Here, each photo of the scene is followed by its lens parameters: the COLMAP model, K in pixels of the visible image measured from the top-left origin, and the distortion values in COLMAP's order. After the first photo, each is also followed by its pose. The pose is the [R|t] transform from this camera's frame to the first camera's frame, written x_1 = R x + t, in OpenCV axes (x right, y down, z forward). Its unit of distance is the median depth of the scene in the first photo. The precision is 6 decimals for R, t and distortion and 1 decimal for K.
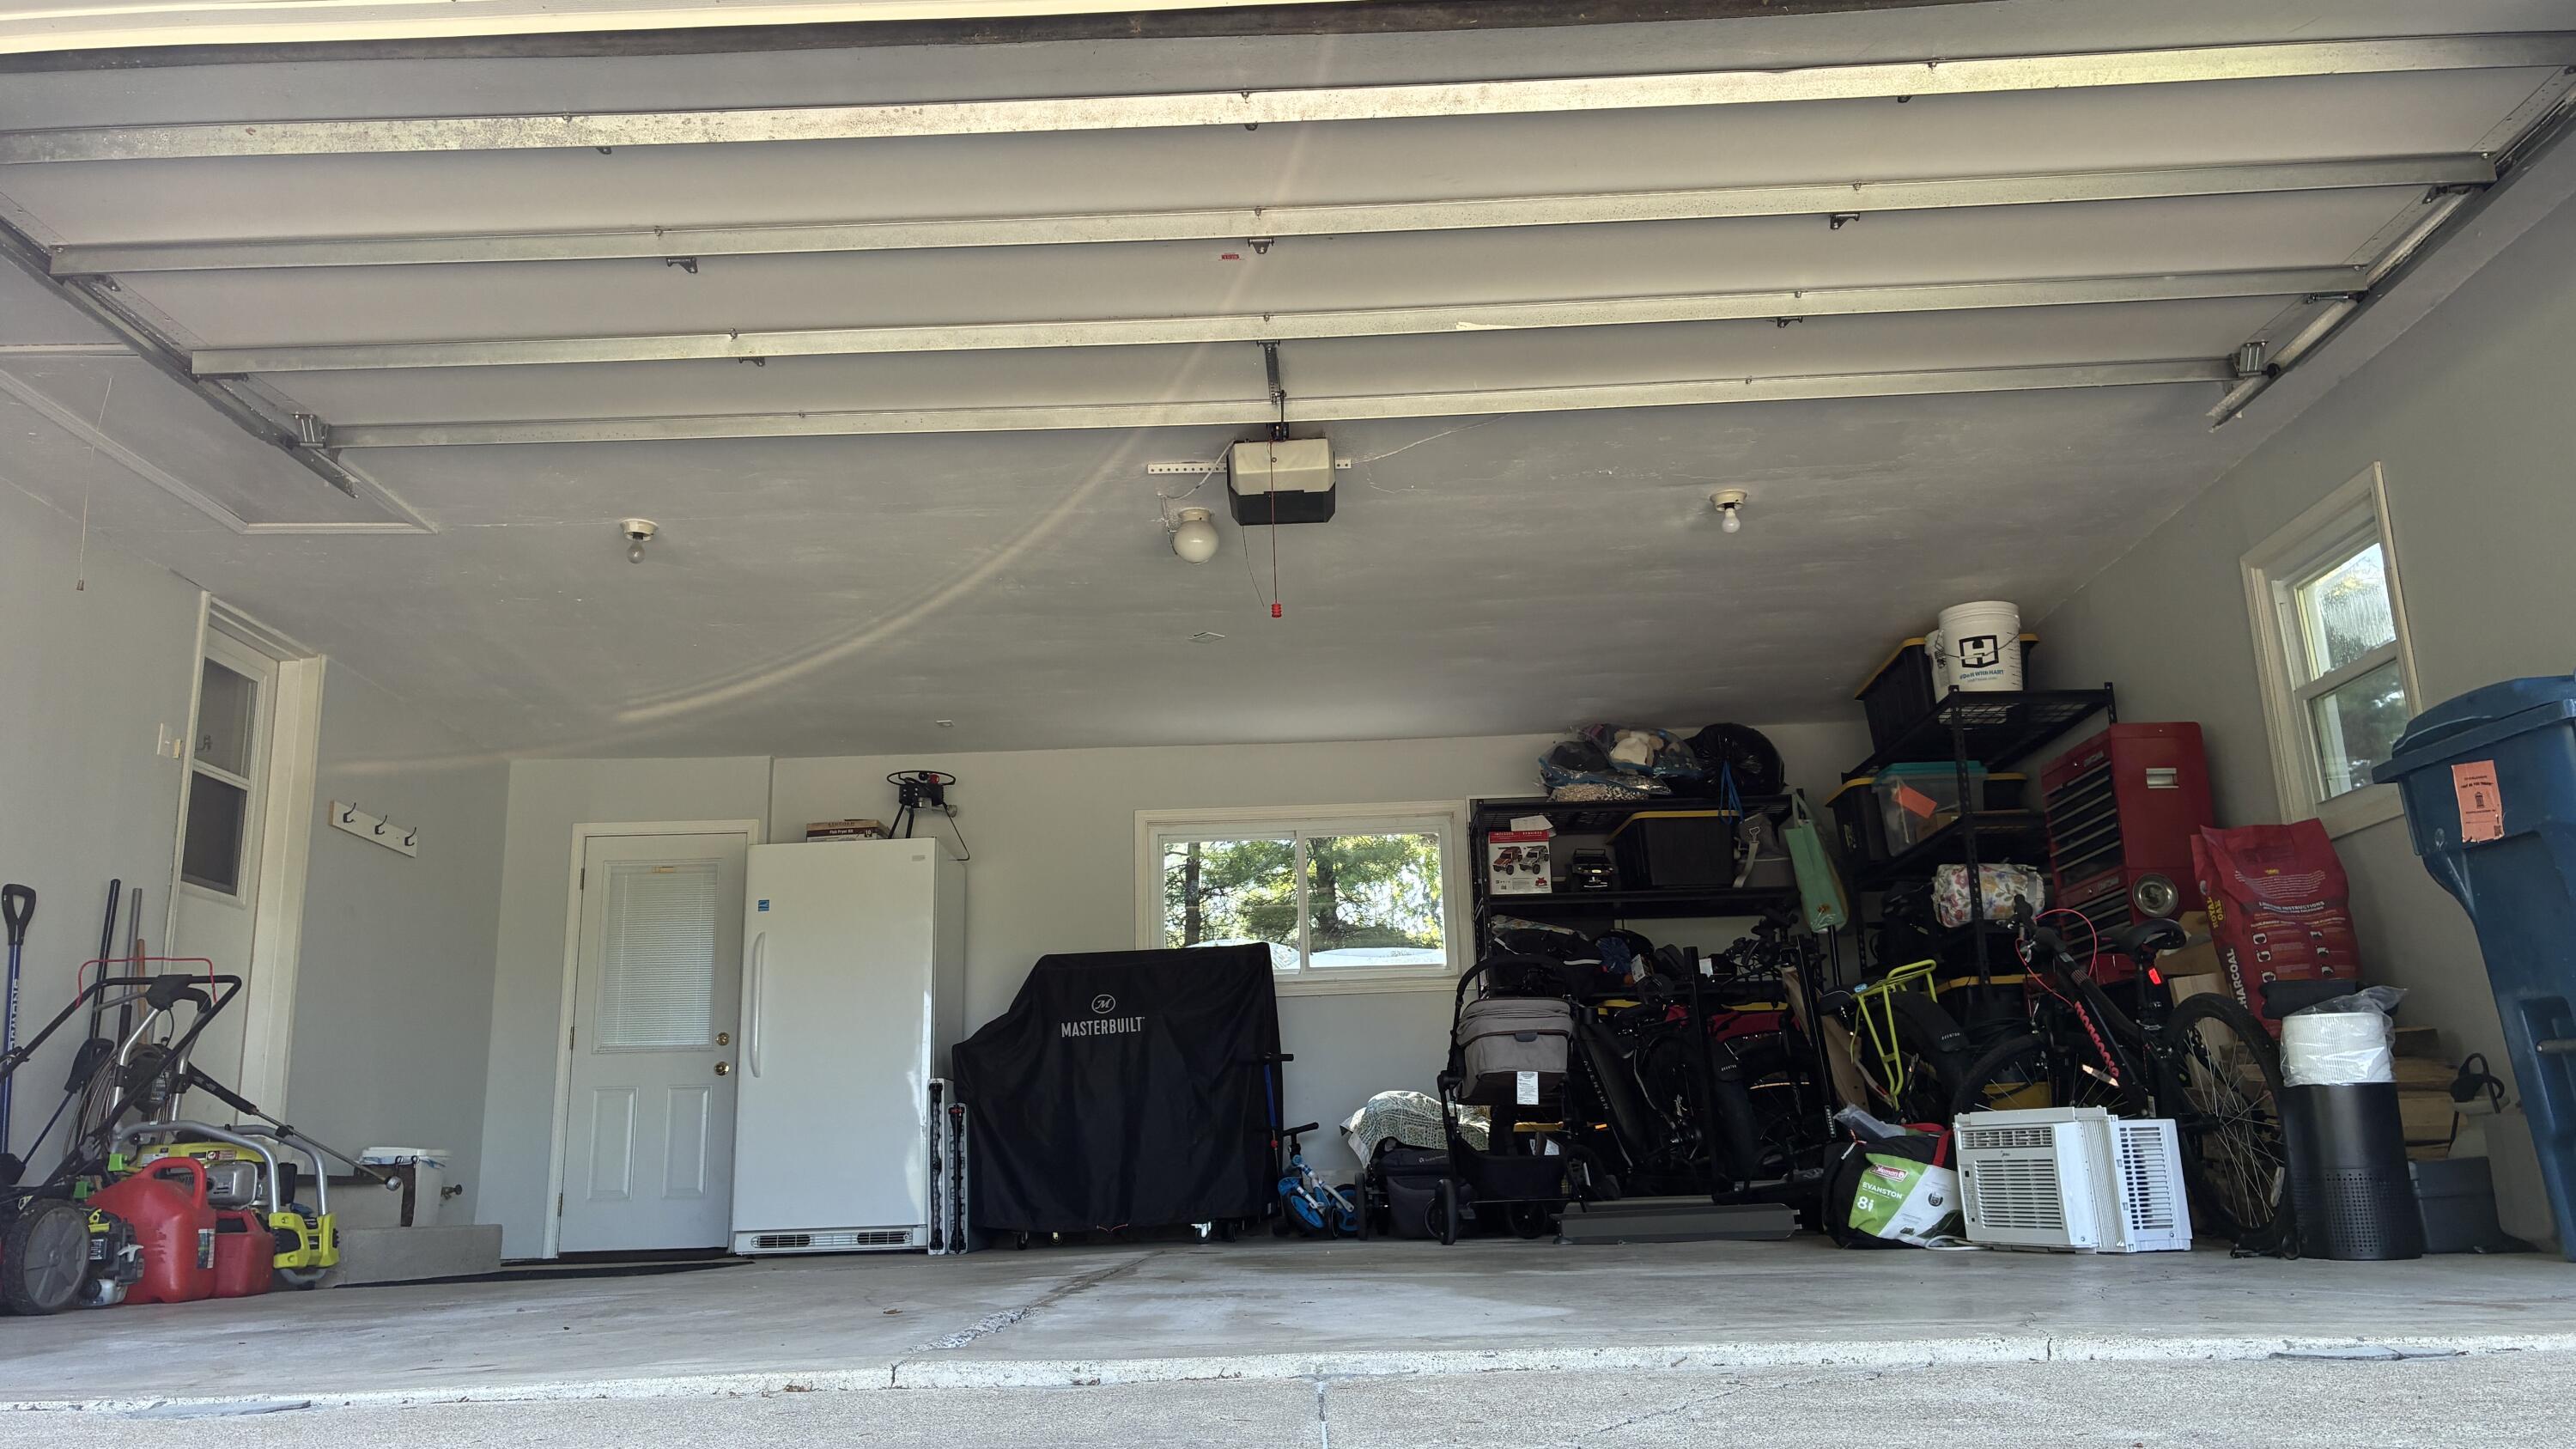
lens RADIAL K [[1965.7, 0, 1288.0], [0, 1965.7, 724.5], [0, 0, 1]] dist [0.042449, -0.002739]
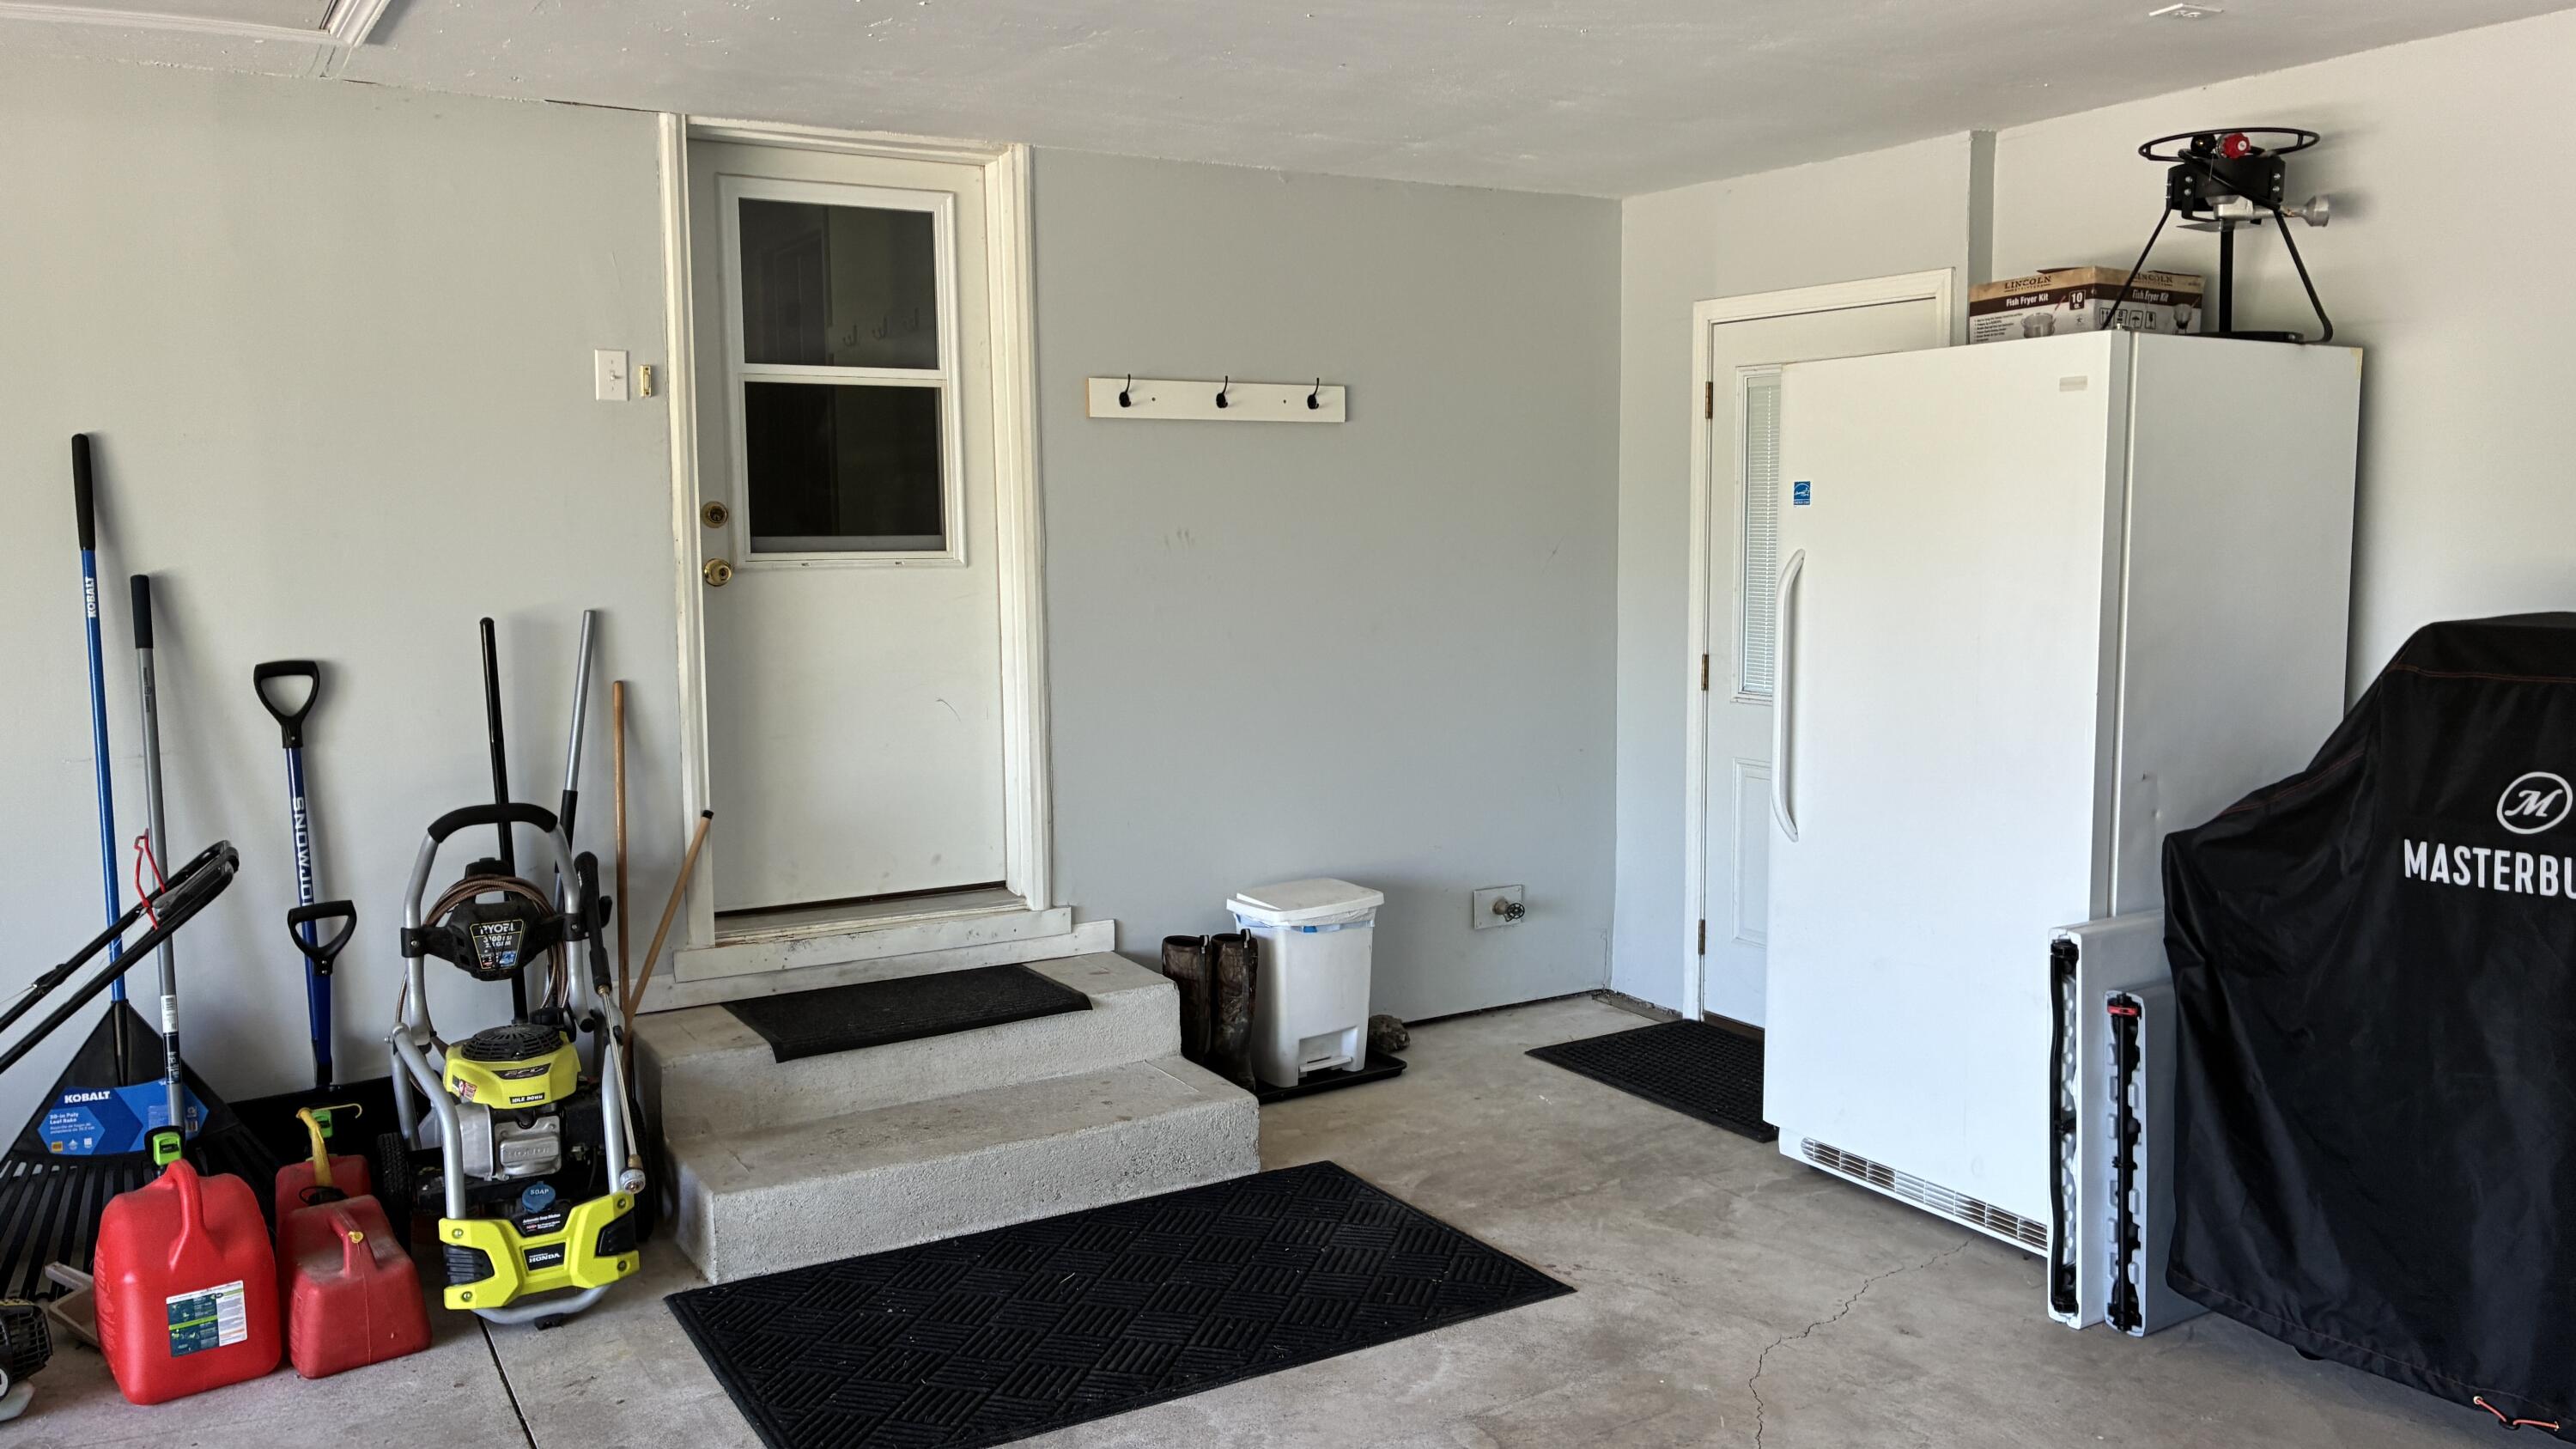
lens RADIAL K [[1965.7, 0, 1288.0], [0, 1965.7, 724.5], [0, 0, 1]] dist [0.042449, -0.002739]
pose [[0.513013, 0.113959, -0.850783, 0.090075], [0.200791, 0.947718, 0.248018, 0.000036], [0.834566, -0.298066, 0.463310, 0.679354]]
